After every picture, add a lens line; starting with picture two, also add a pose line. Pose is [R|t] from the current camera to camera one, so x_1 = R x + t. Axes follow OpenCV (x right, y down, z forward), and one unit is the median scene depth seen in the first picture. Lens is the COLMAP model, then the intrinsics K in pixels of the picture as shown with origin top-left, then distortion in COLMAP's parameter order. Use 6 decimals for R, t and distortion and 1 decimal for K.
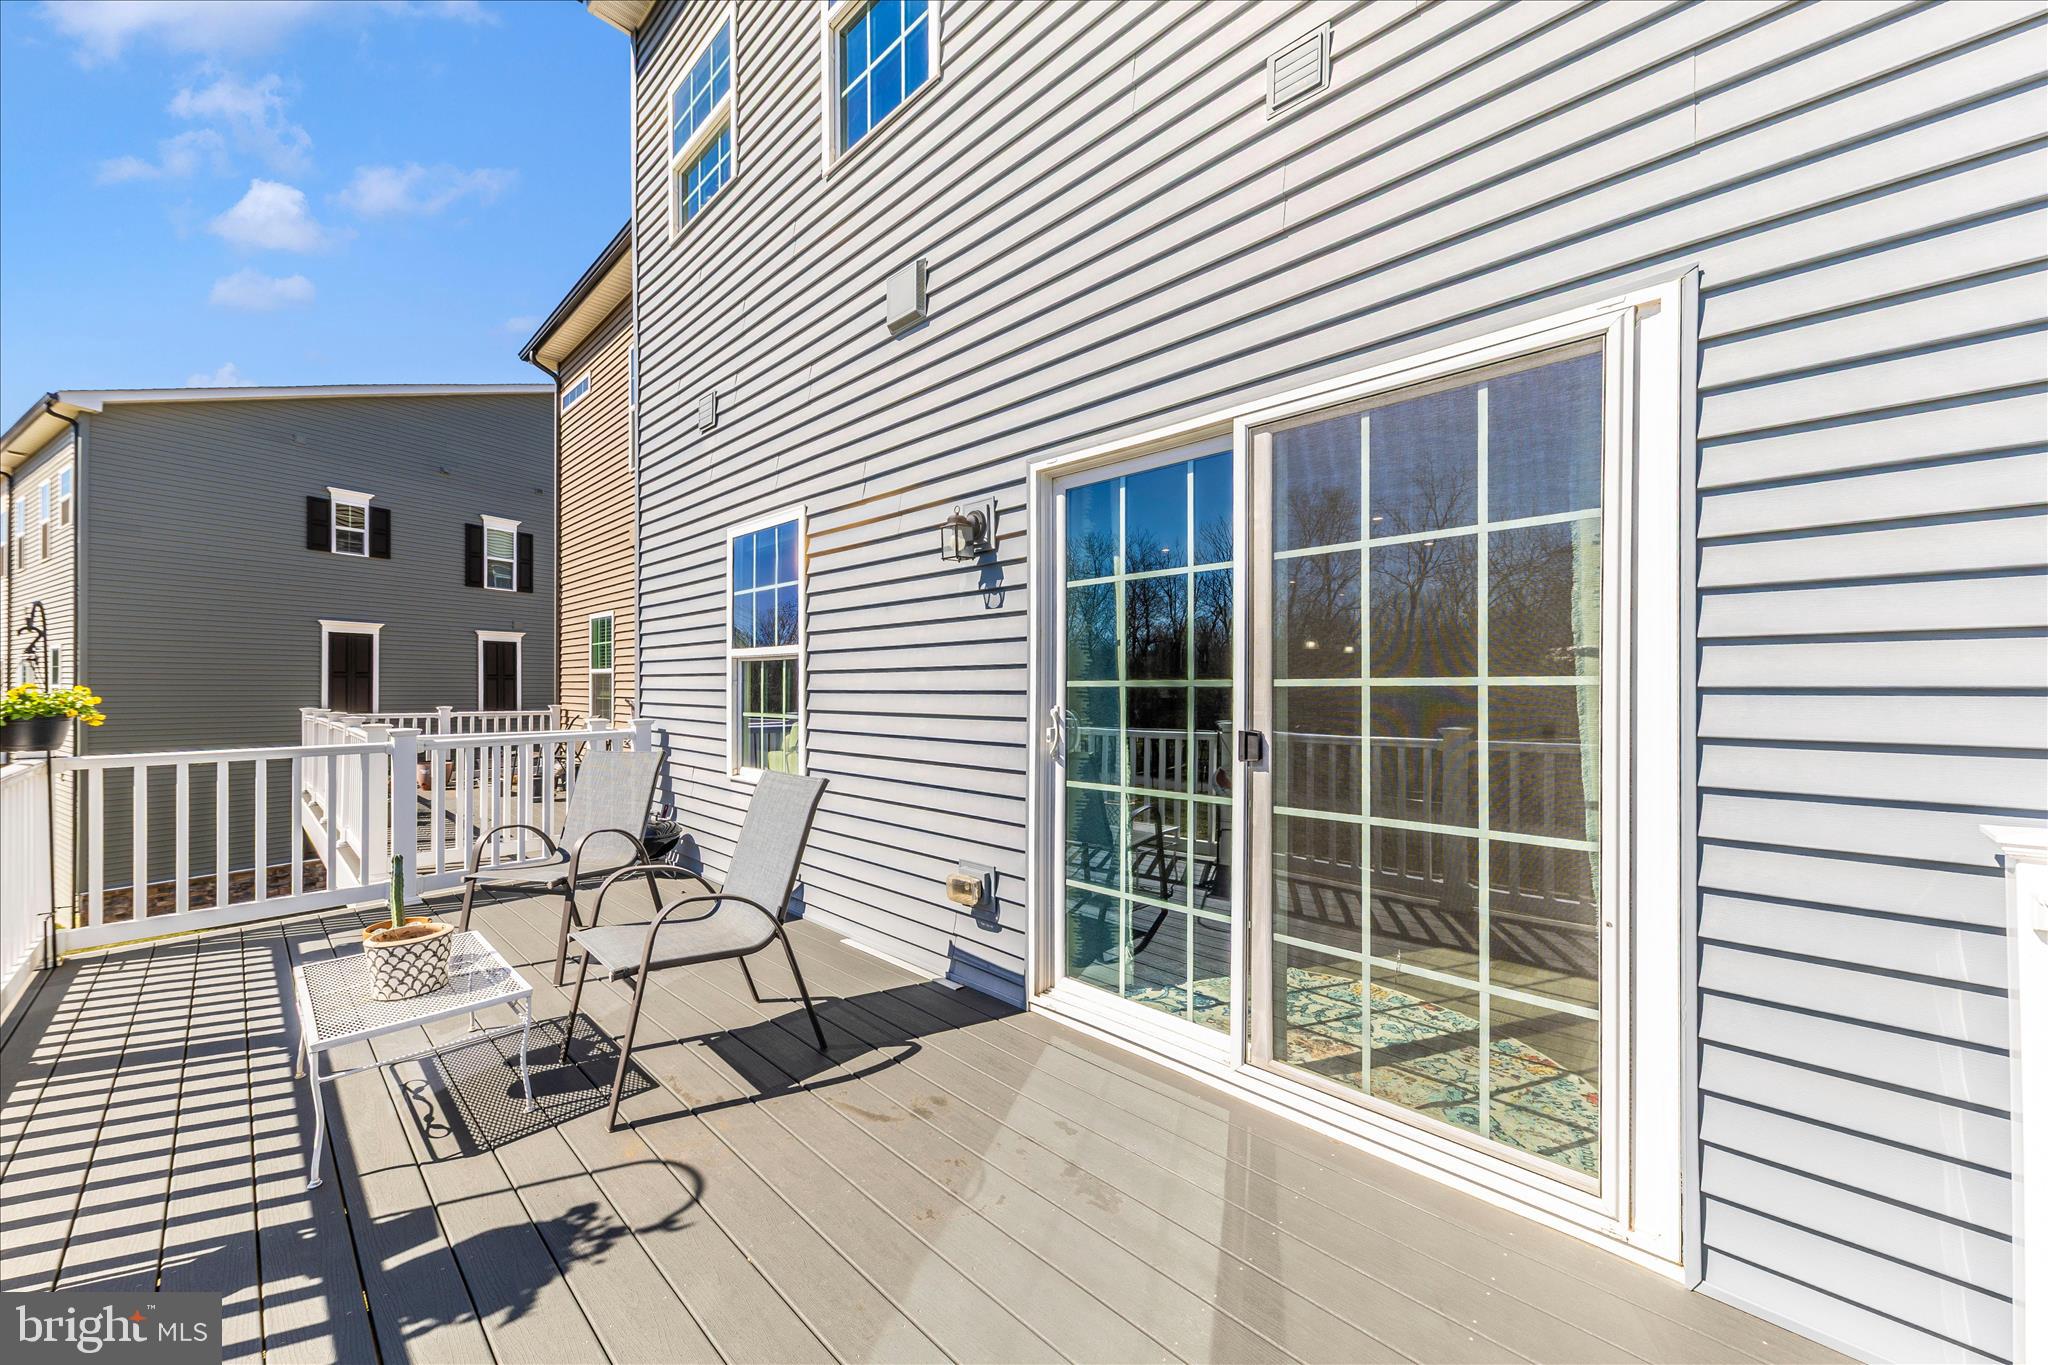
lens RADIAL K [[728.3, 0, 997.0], [0, 728.3, 687.6], [0, 0, 1]] dist [0.006710, -0.001595]
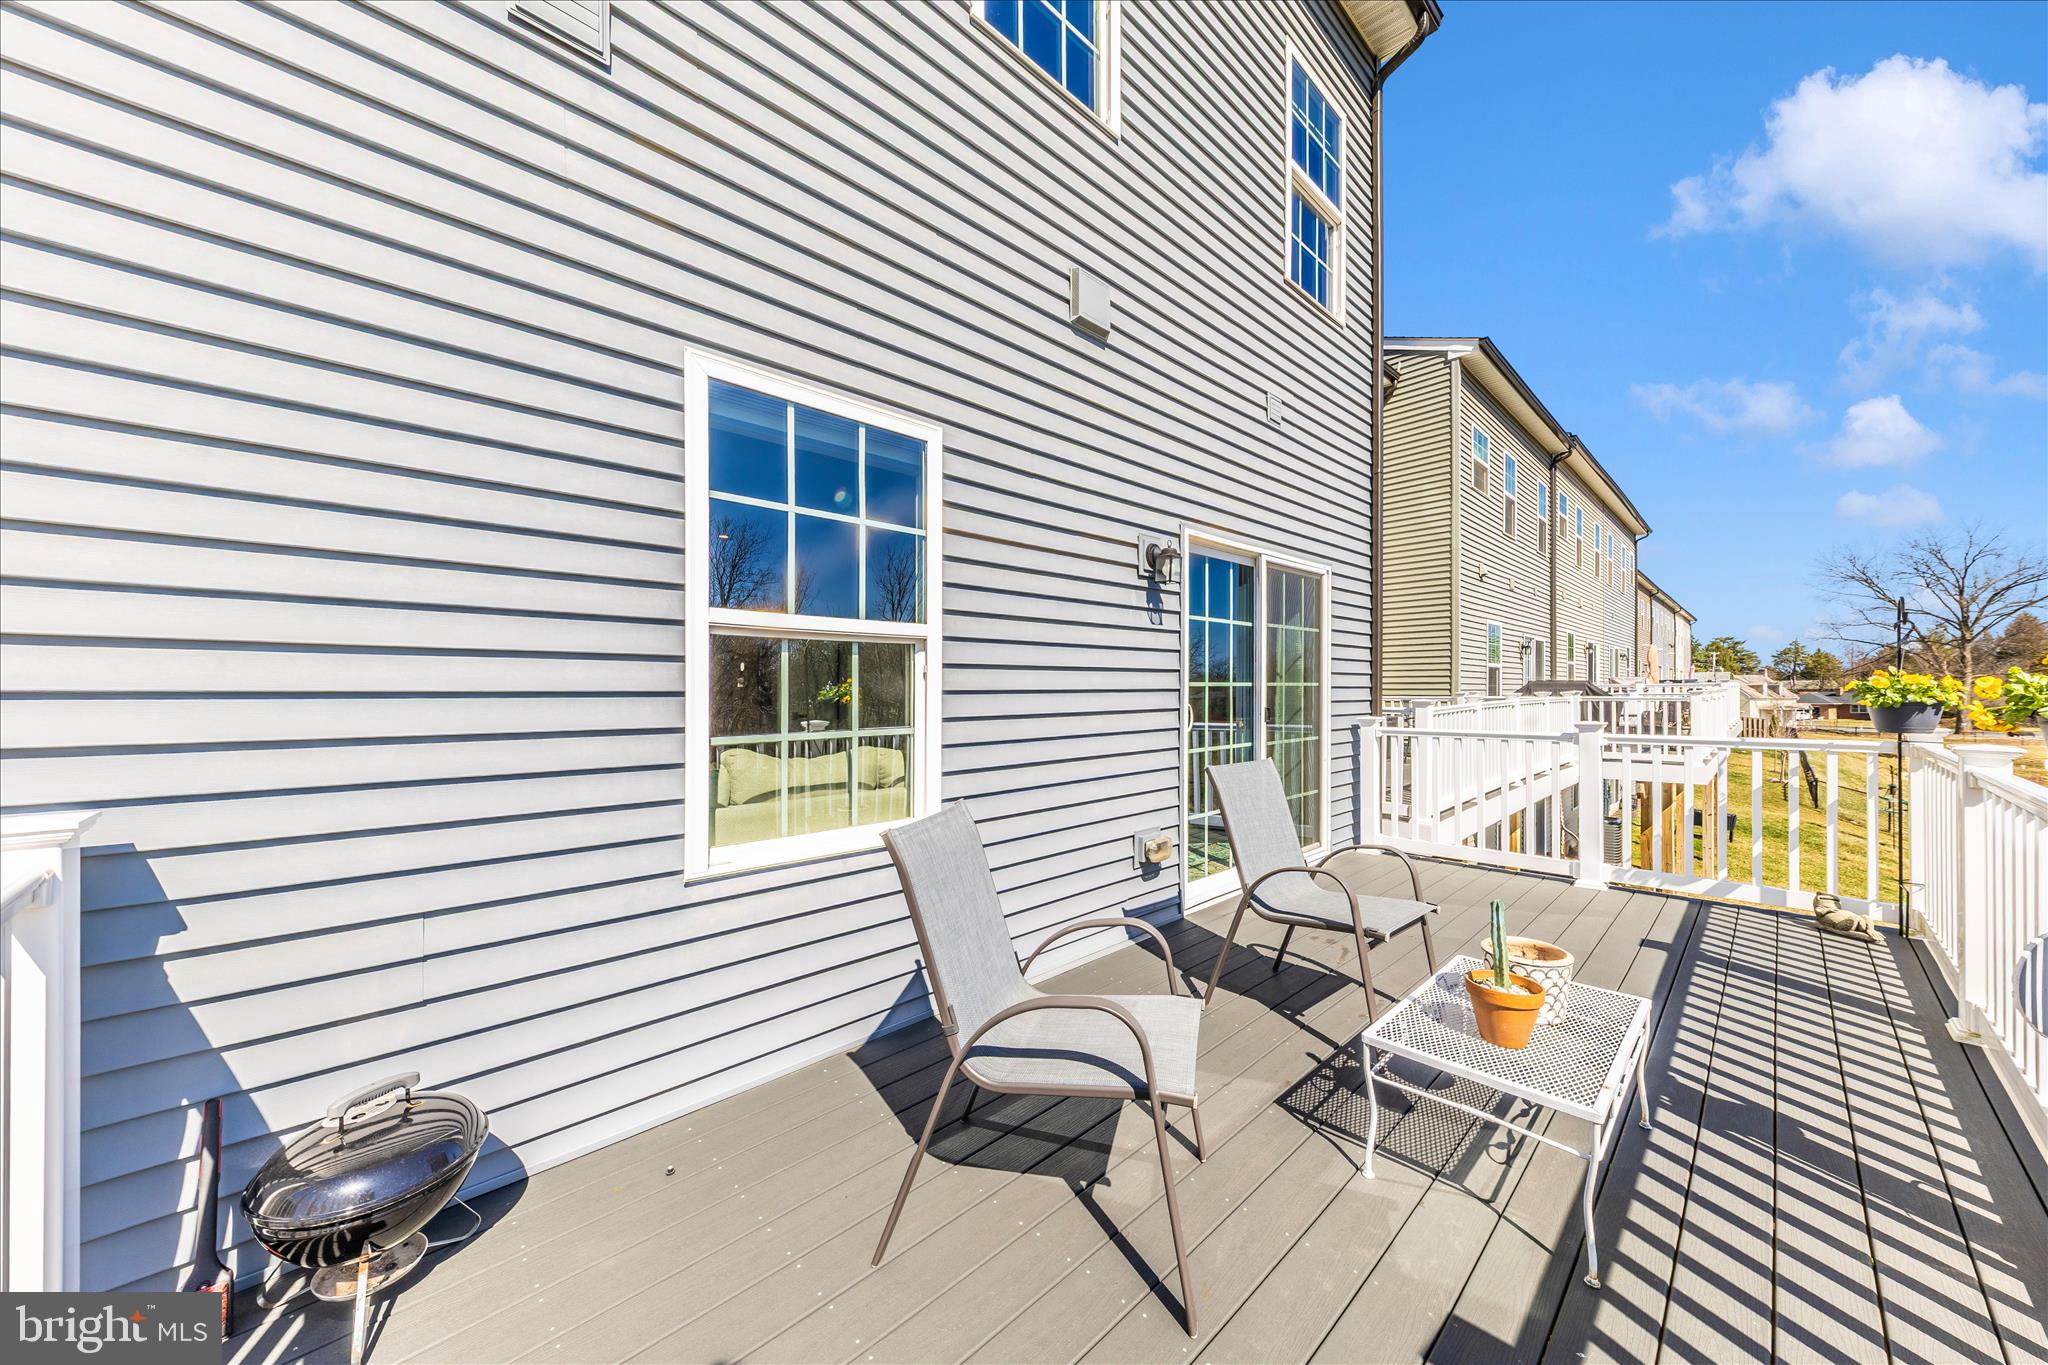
lens RADIAL K [[728.3, 0, 1014.7], [0, 728.3, 698.6], [0, 0, 1]] dist [0.006710, -0.001595]
pose [[0.040199, -0.008908, 0.999152, -1.286652], [0.002175, 0.999959, 0.008828, 0.010423], [-0.999189, 0.001818, 0.040216, 1.185116]]
